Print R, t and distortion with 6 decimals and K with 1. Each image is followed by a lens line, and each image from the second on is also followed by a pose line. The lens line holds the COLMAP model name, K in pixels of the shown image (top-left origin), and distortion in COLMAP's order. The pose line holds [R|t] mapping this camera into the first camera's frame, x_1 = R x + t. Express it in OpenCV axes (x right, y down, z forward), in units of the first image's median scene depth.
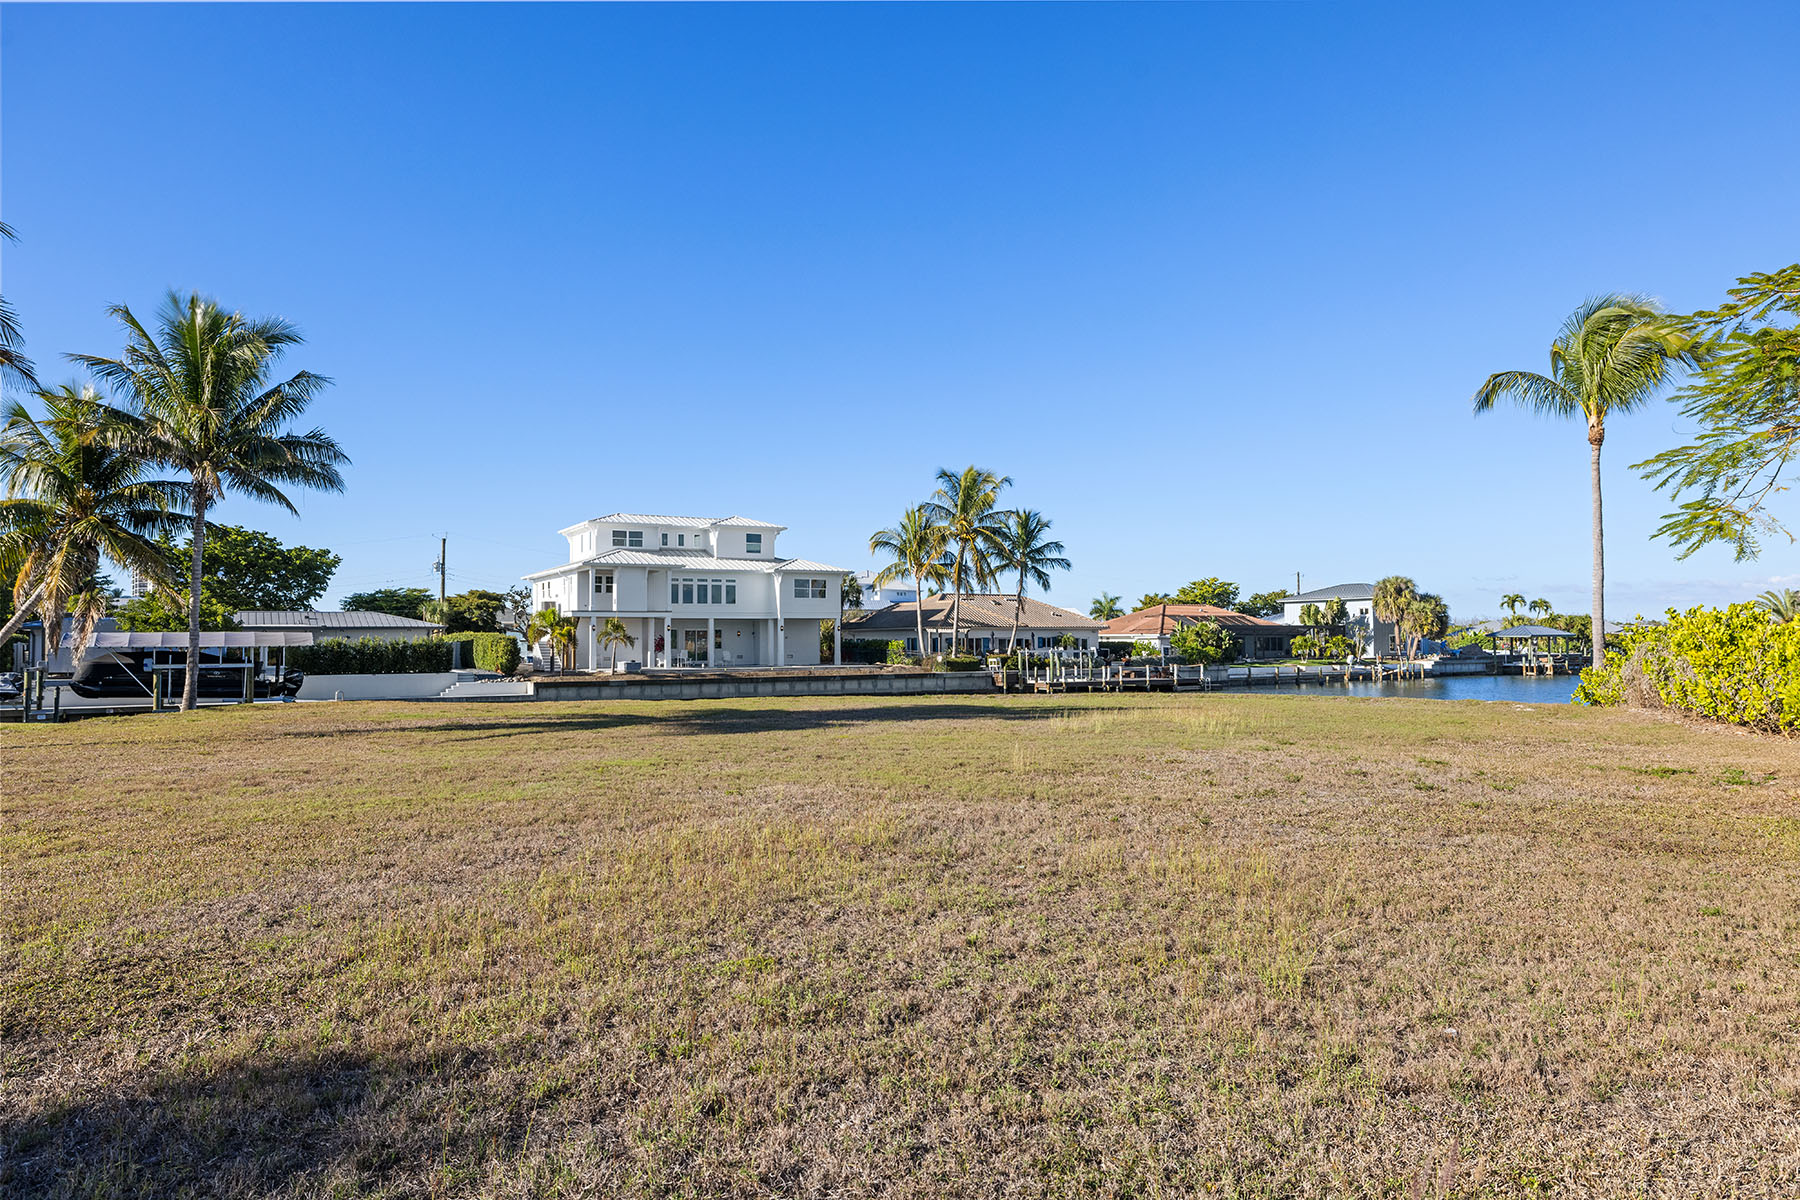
lens RADIAL K [[1132.9, 0, 900.0], [0, 1132.9, 600.0], [0, 0, 1]] dist [-0.003952, 0.000066]
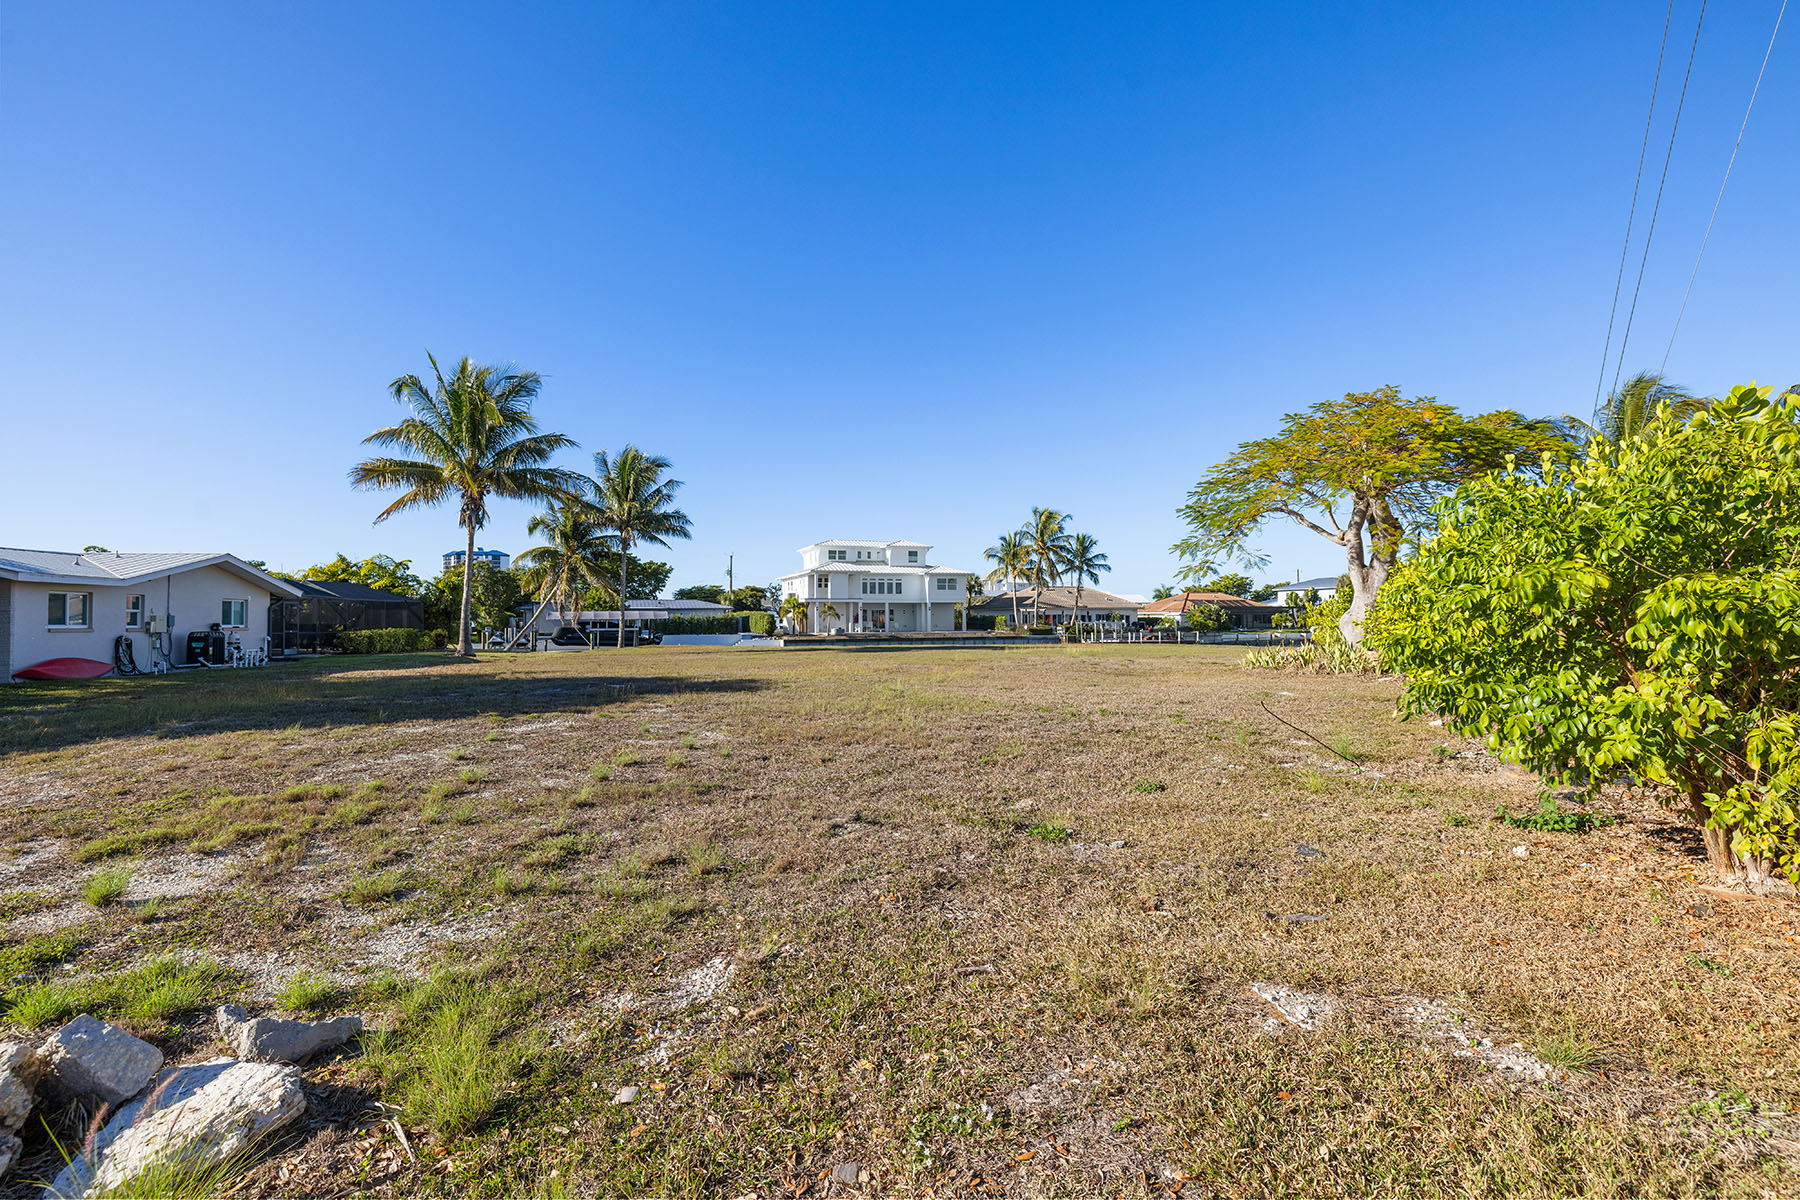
lens RADIAL K [[772.0, 0, 900.0], [0, 772.0, 600.0], [0, 0, 1]] dist [0.000459, 0.000055]
pose [[0.986921, -0.003512, -0.161166, 0.033360], [0.005697, 0.999898, 0.013095, -0.002417], [0.161104, -0.013842, 0.986840, -0.106064]]
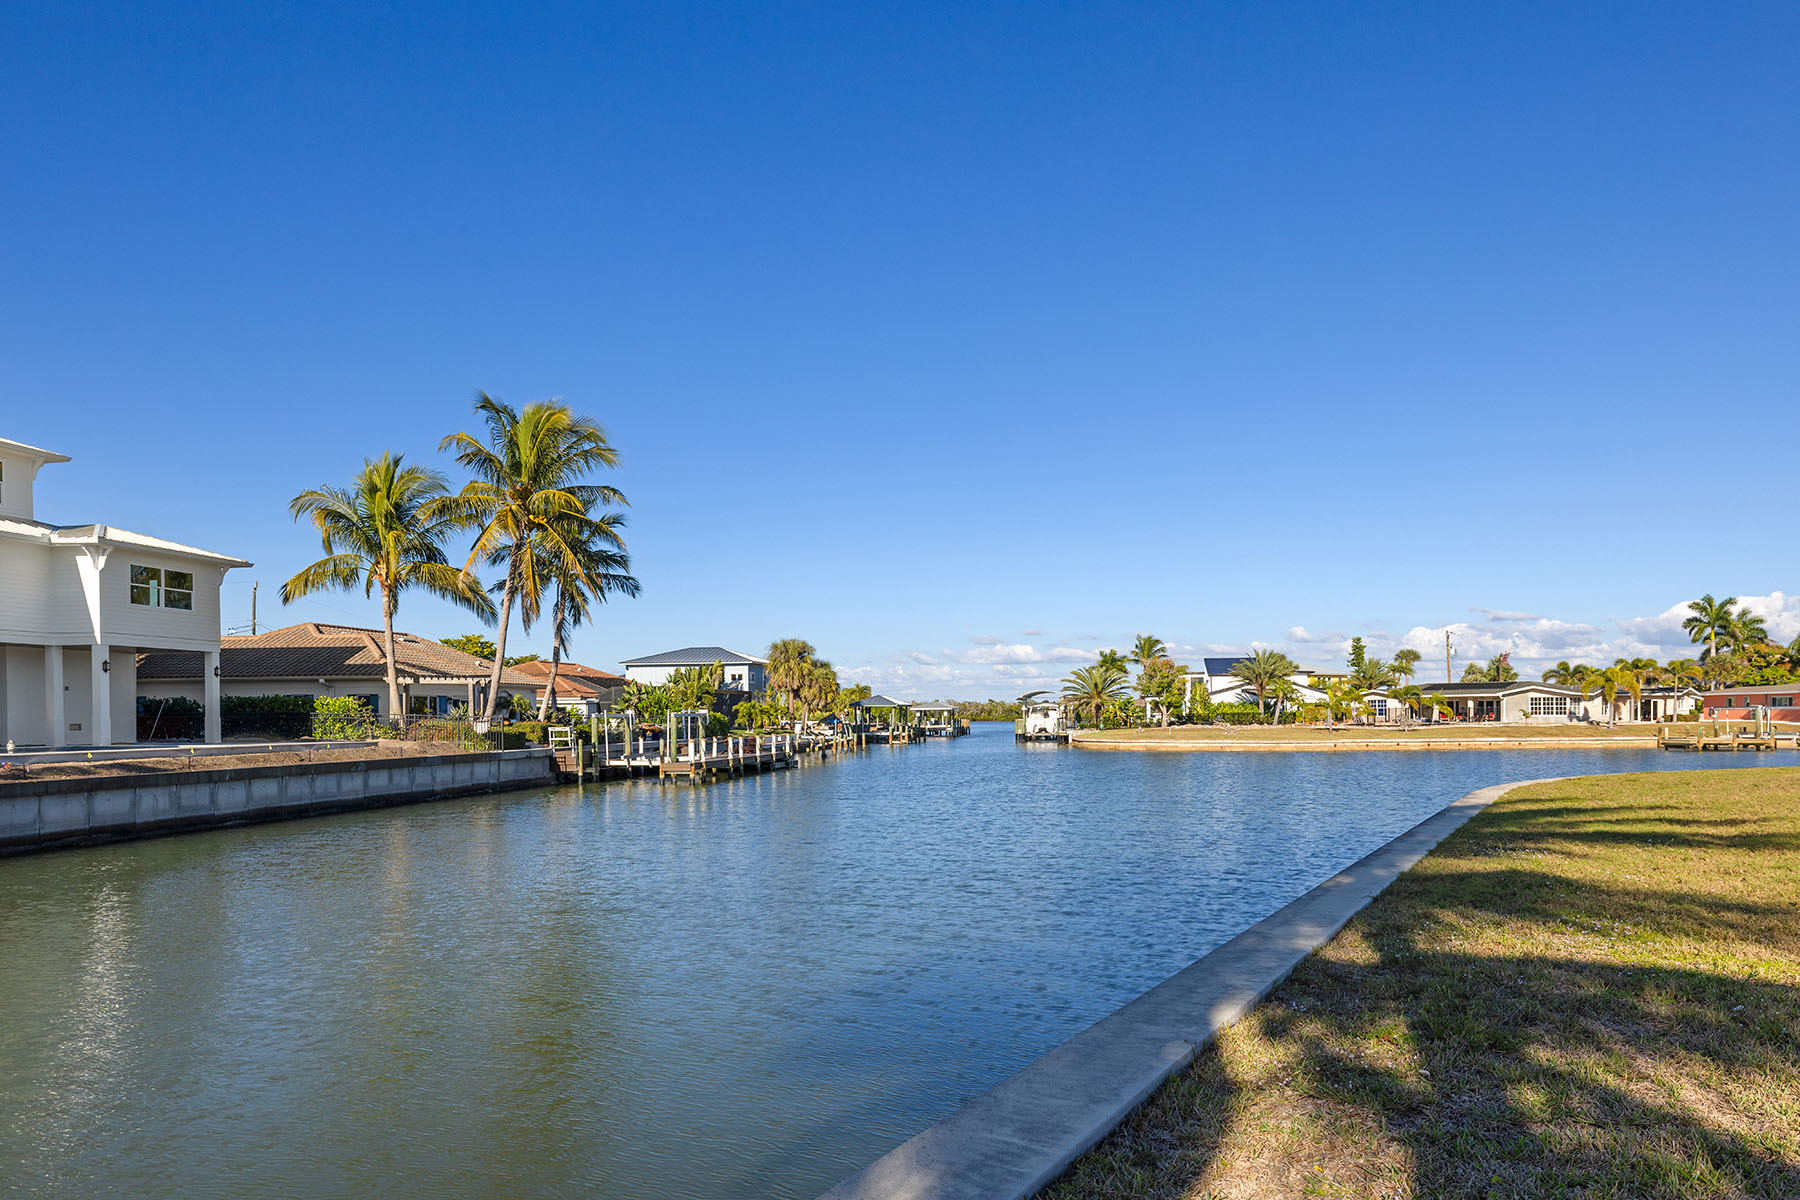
lens RADIAL K [[1102.0, 0, 967.6], [0, 1102.0, 736.6], [0, 0, 1]] dist [-0.002887, -0.001232]
pose [[0.651163, -0.012302, 0.758838, -0.218885], [-0.027464, 0.998832, 0.039760, 0.026373], [-0.758441, -0.046731, 0.650064, 0.432551]]
